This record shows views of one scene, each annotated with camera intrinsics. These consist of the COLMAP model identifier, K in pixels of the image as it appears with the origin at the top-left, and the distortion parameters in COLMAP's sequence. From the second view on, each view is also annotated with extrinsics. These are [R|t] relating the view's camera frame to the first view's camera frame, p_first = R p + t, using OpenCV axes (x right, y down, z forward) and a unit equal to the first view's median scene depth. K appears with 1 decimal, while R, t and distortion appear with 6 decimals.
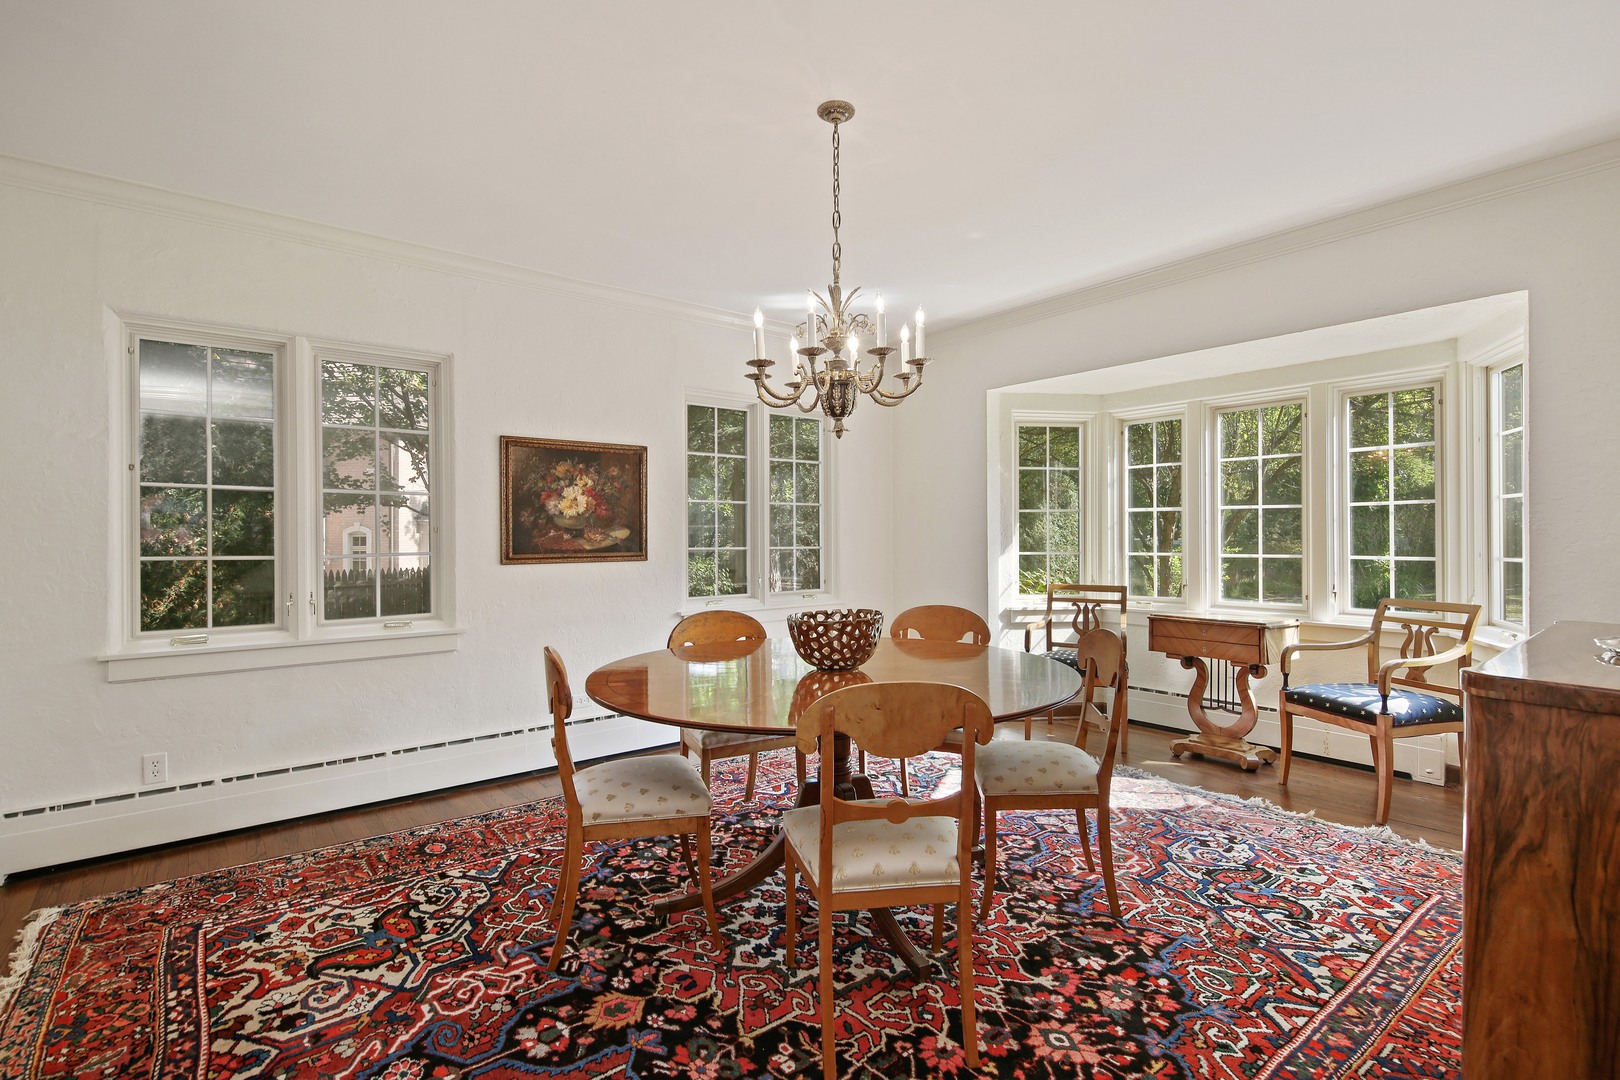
lens RADIAL K [[773.0, 0, 812.2], [0, 773.0, 536.9], [0, 0, 1]] dist [0.001174, 0.000157]
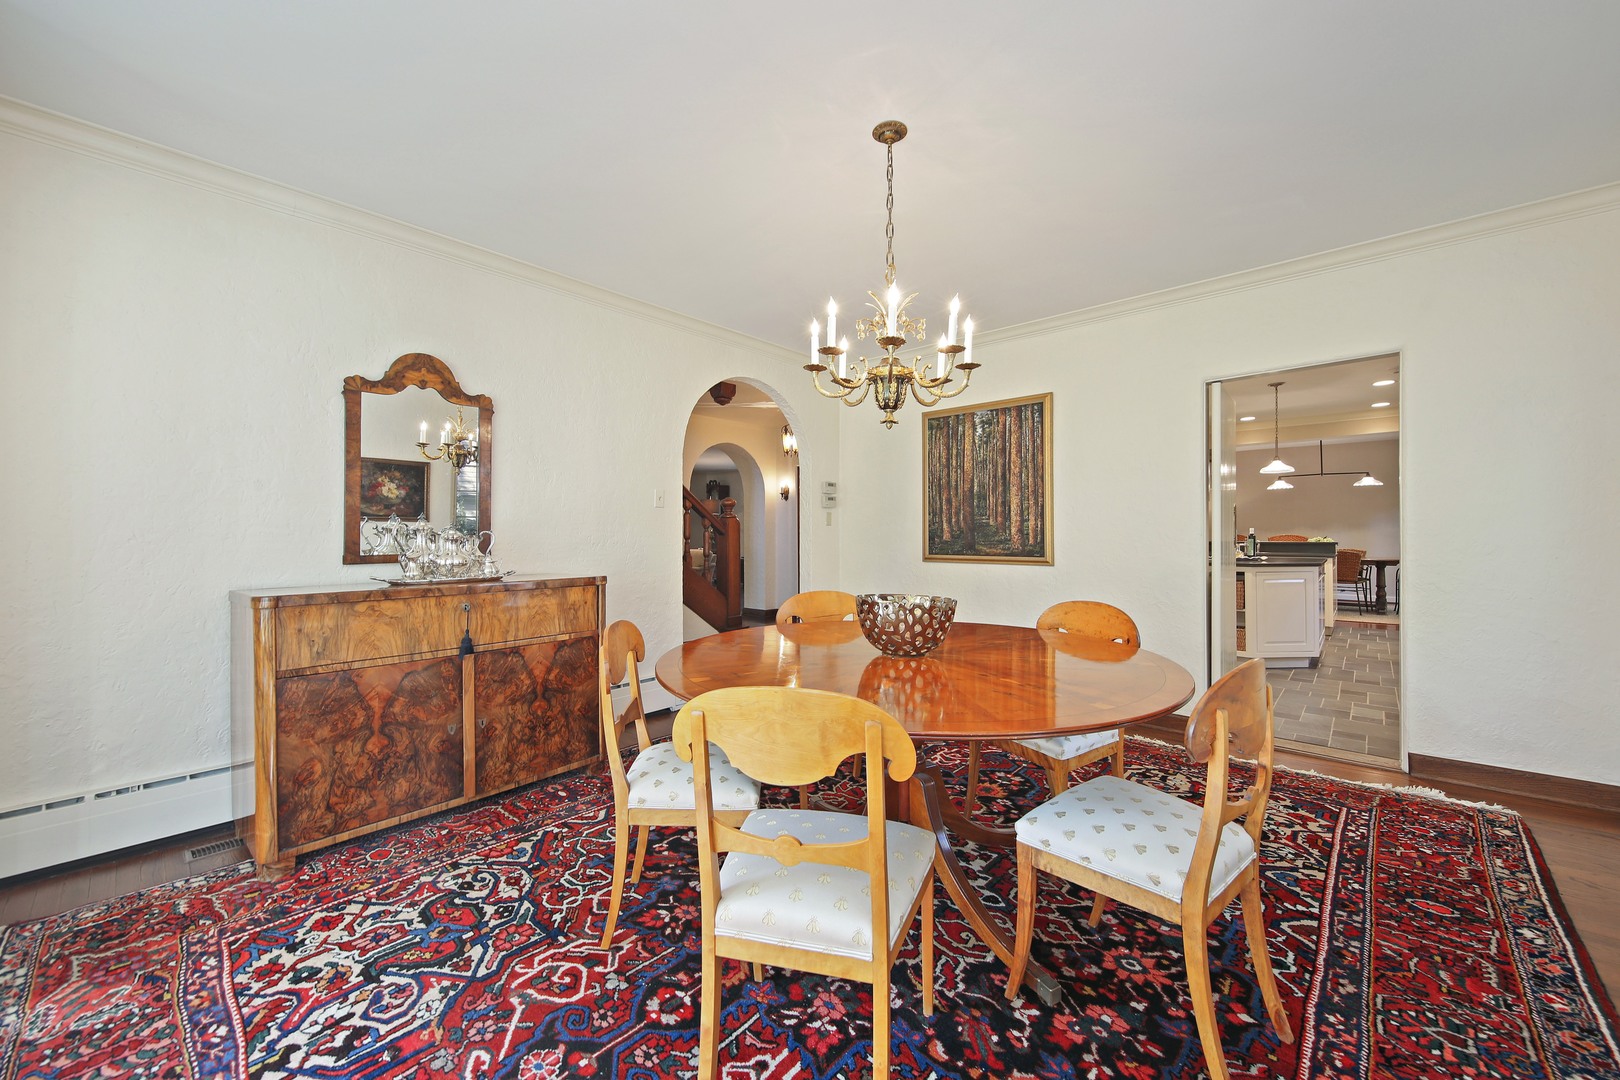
lens RADIAL K [[605.0, 0, 809.1], [0, 605.0, 535.3], [0, 0, 1]] dist [0.000164, 0.000000]
pose [[-0.987932, 0.010356, -0.154541, 0.278587], [0.009371, 0.999931, 0.007097, 0.016750], [0.154604, 0.005563, -0.987961, 1.817250]]
